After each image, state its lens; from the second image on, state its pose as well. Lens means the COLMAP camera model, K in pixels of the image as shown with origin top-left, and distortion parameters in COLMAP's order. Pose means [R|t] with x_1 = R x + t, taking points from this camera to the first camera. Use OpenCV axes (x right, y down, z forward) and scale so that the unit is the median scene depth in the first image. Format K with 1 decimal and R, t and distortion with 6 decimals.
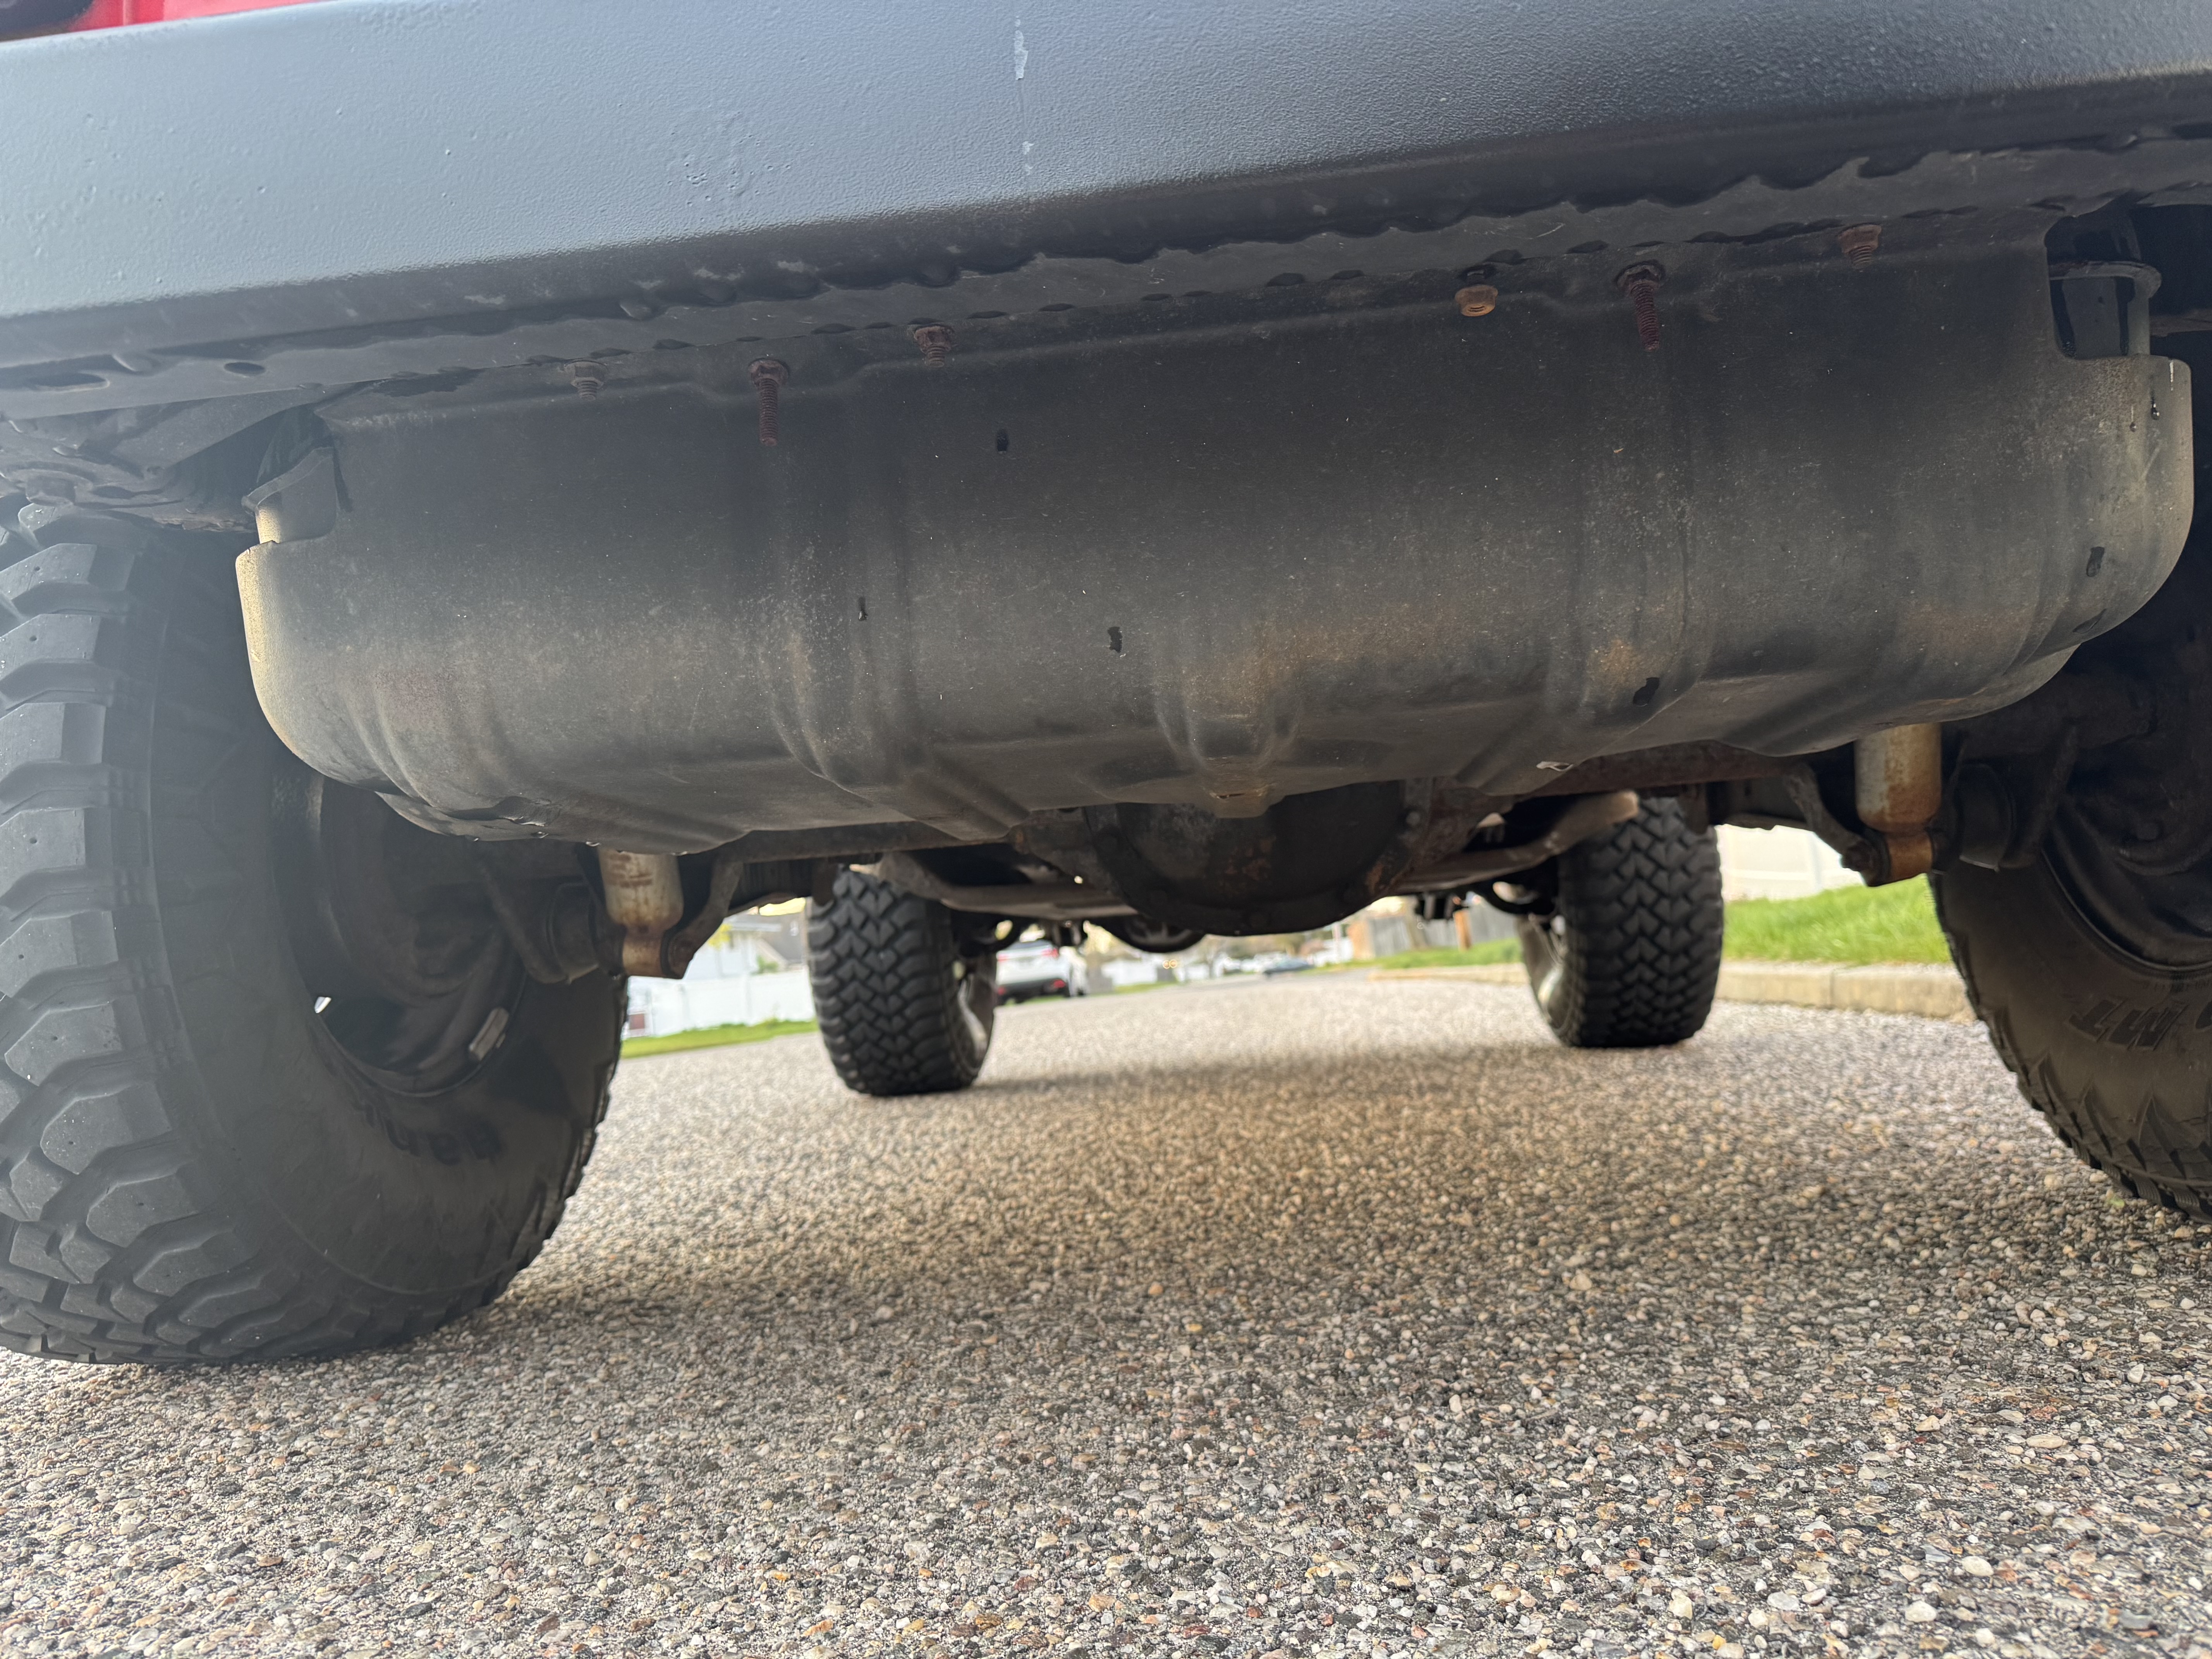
lens RADIAL K [[1543.6, 0, 1100.7], [0, 1543.6, 834.0], [0, 0, 1]] dist [0.022061, -0.004745]
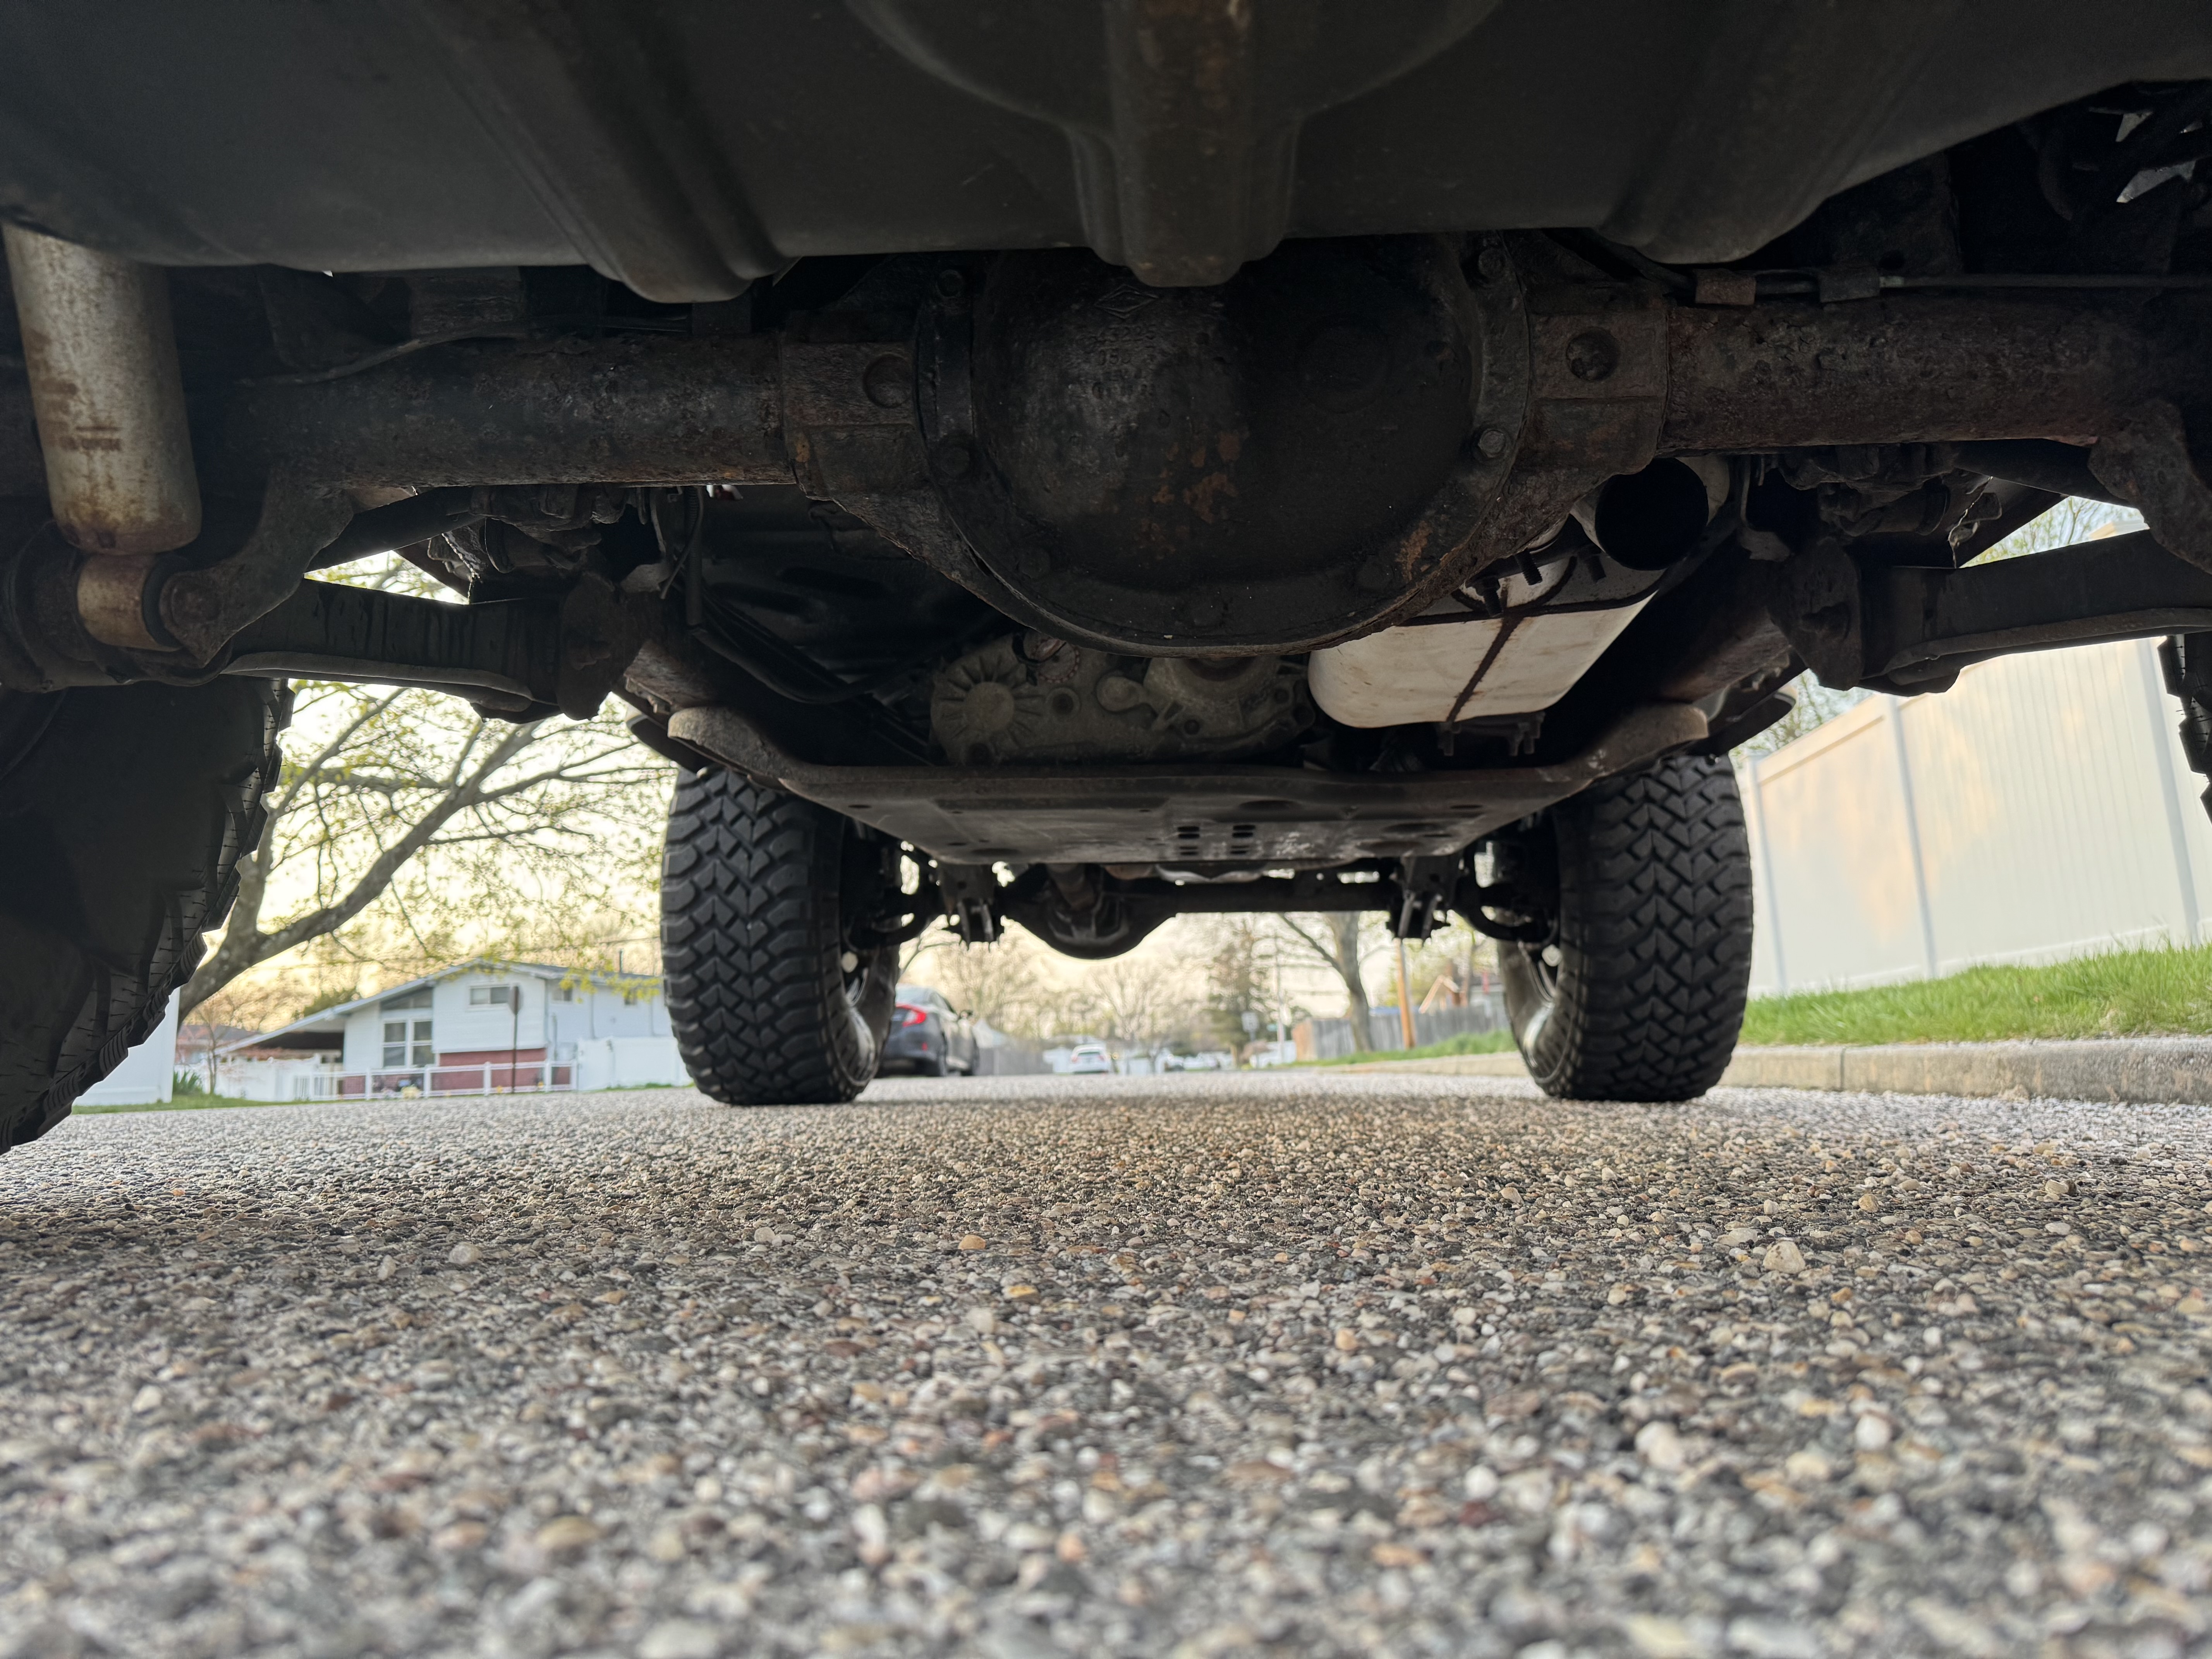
lens RADIAL K [[1543.6, 0, 1113.3], [0, 1543.6, 824.3], [0, 0, 1]] dist [0.022061, -0.004745]
pose [[0.996586, 0.074992, 0.034528, 0.066717], [-0.072589, 0.995160, -0.066234, 0.217445], [-0.039328, 0.063501, 0.997207, 0.538116]]
